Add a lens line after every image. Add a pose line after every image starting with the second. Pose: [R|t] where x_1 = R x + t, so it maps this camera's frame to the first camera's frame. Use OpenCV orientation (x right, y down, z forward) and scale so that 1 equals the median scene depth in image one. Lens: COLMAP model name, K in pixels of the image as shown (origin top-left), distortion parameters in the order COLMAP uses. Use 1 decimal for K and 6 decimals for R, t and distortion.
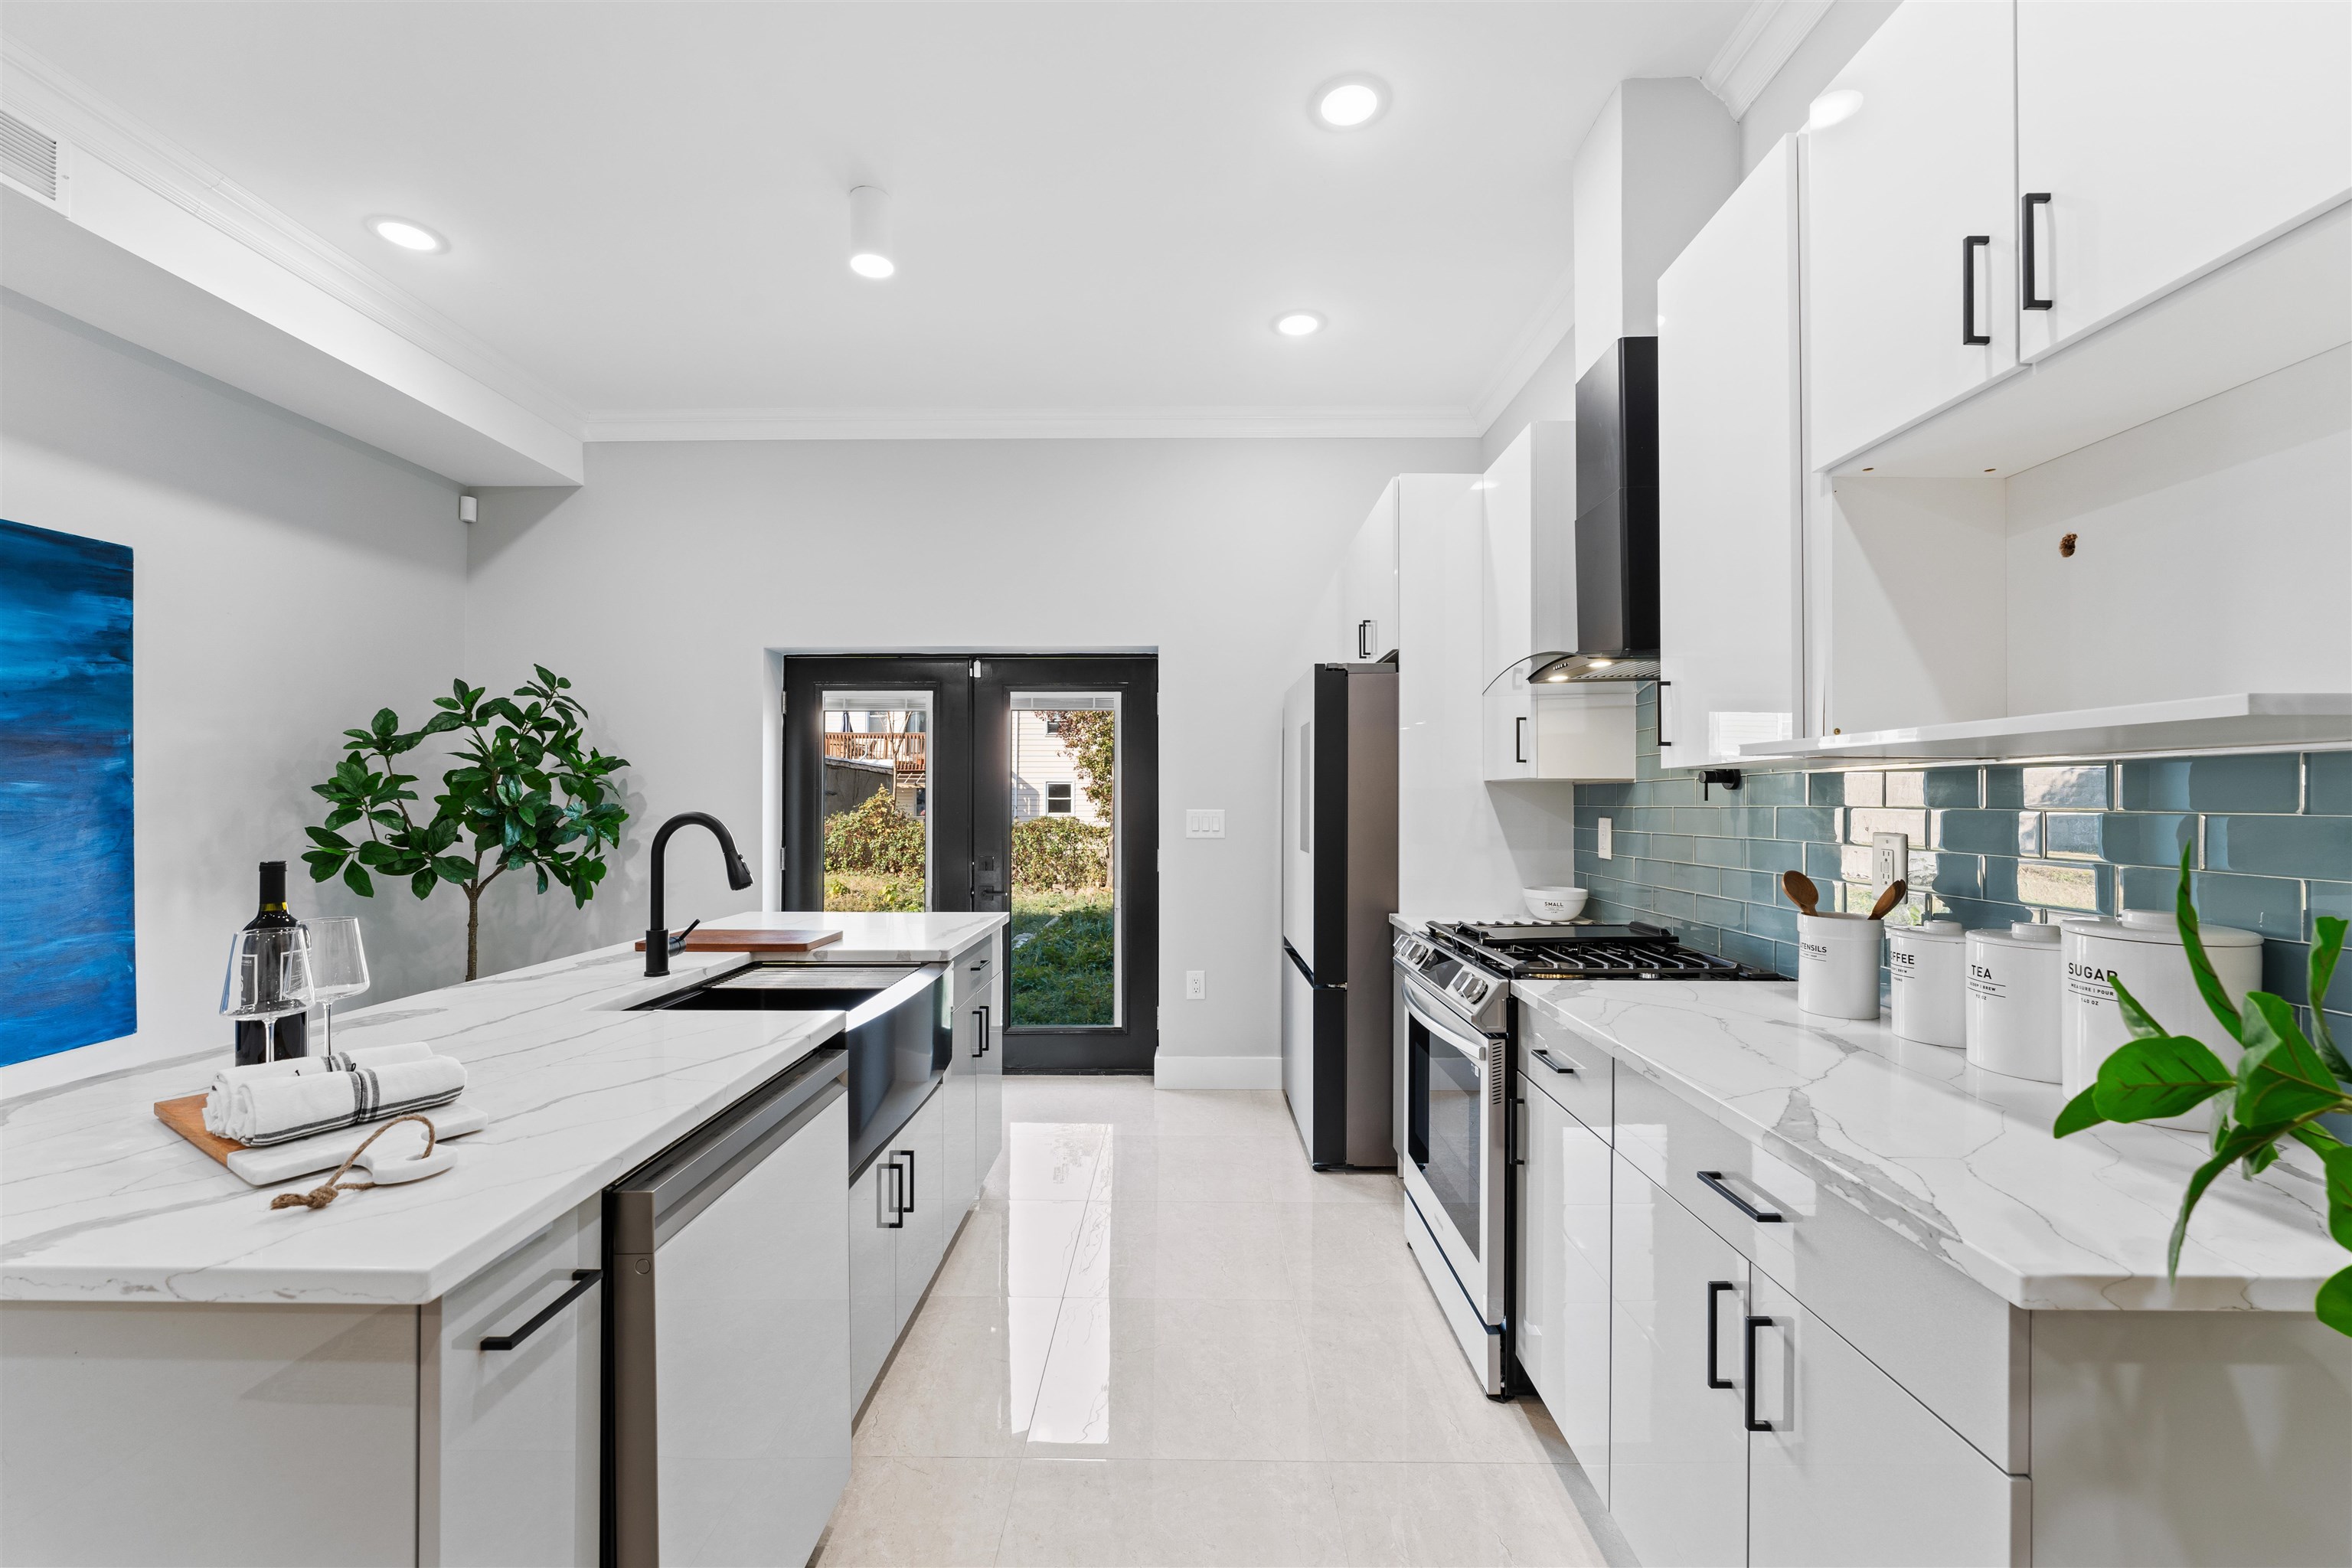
lens RADIAL K [[936.6, 0, 1176.0], [0, 936.6, 784.0], [0, 0, 1]] dist [-0.000724, -0.000063]
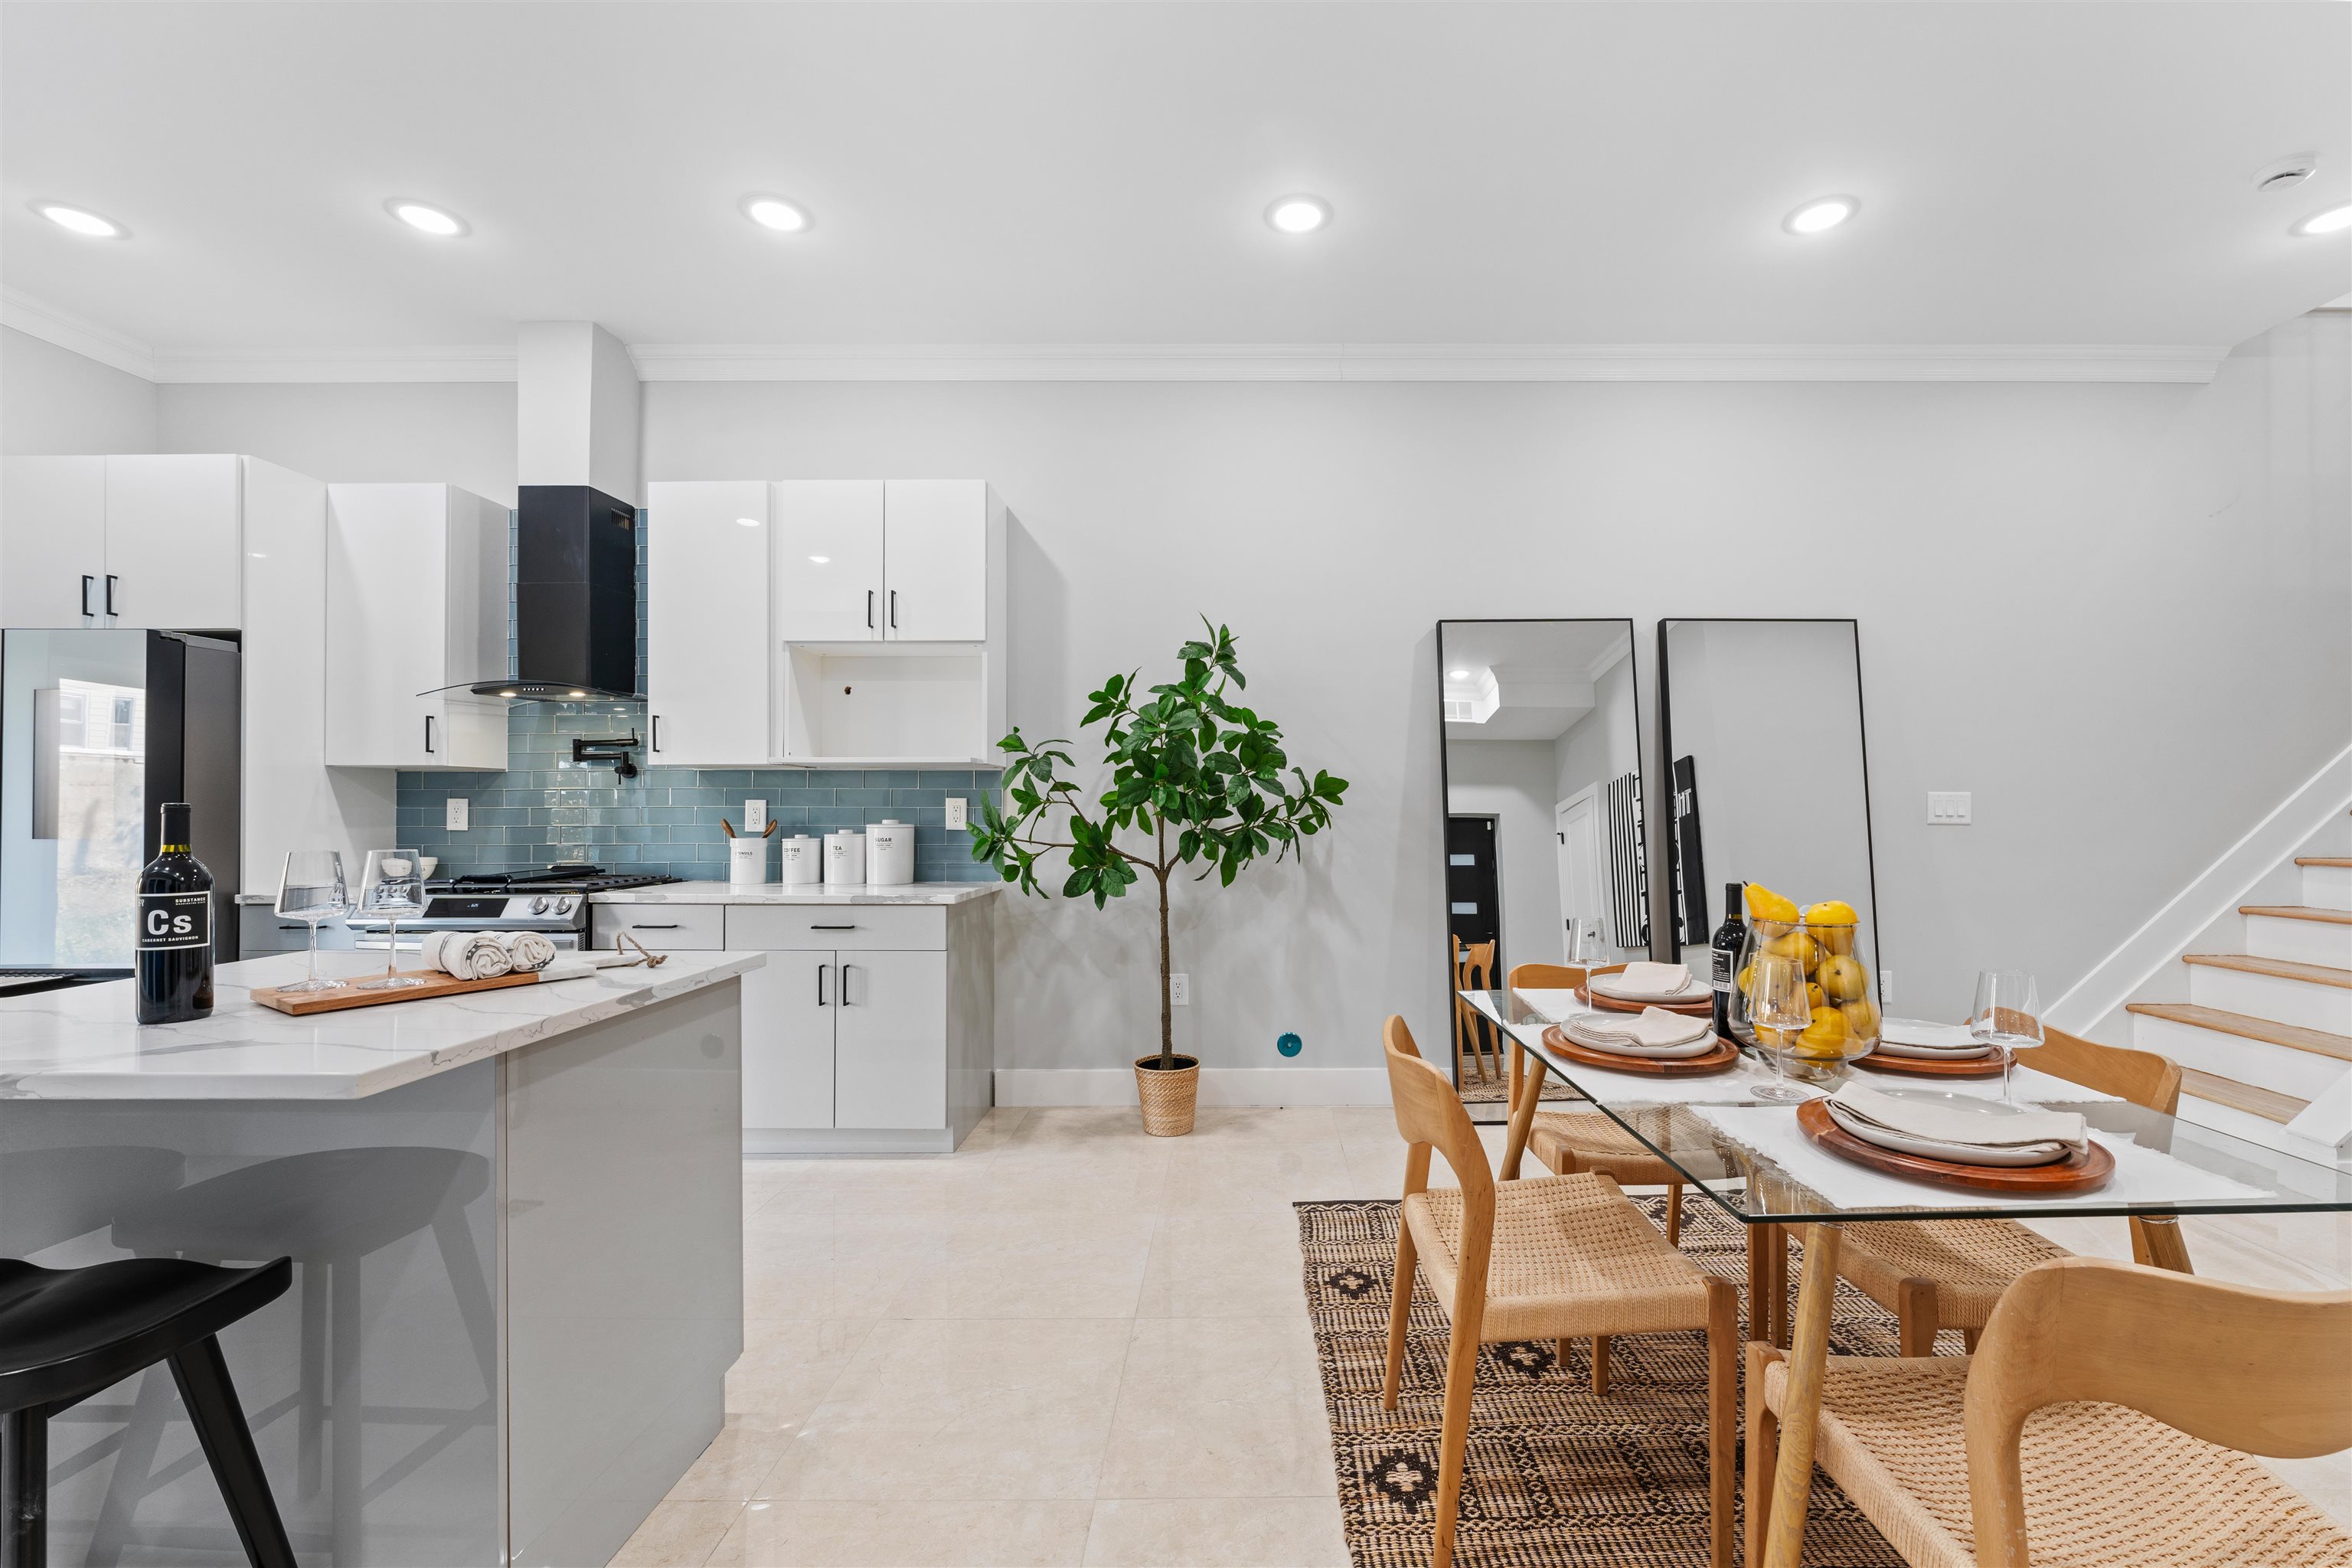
lens RADIAL K [[968.4, 0, 1257.9], [0, 968.4, 804.0], [0, 0, 1]] dist [-0.003707, -0.000316]
pose [[-0.032419, 0.003128, 0.999469, -0.955546], [-0.014294, 0.999891, -0.003593, 0.034754], [-0.999372, -0.014403, -0.032371, -0.056024]]
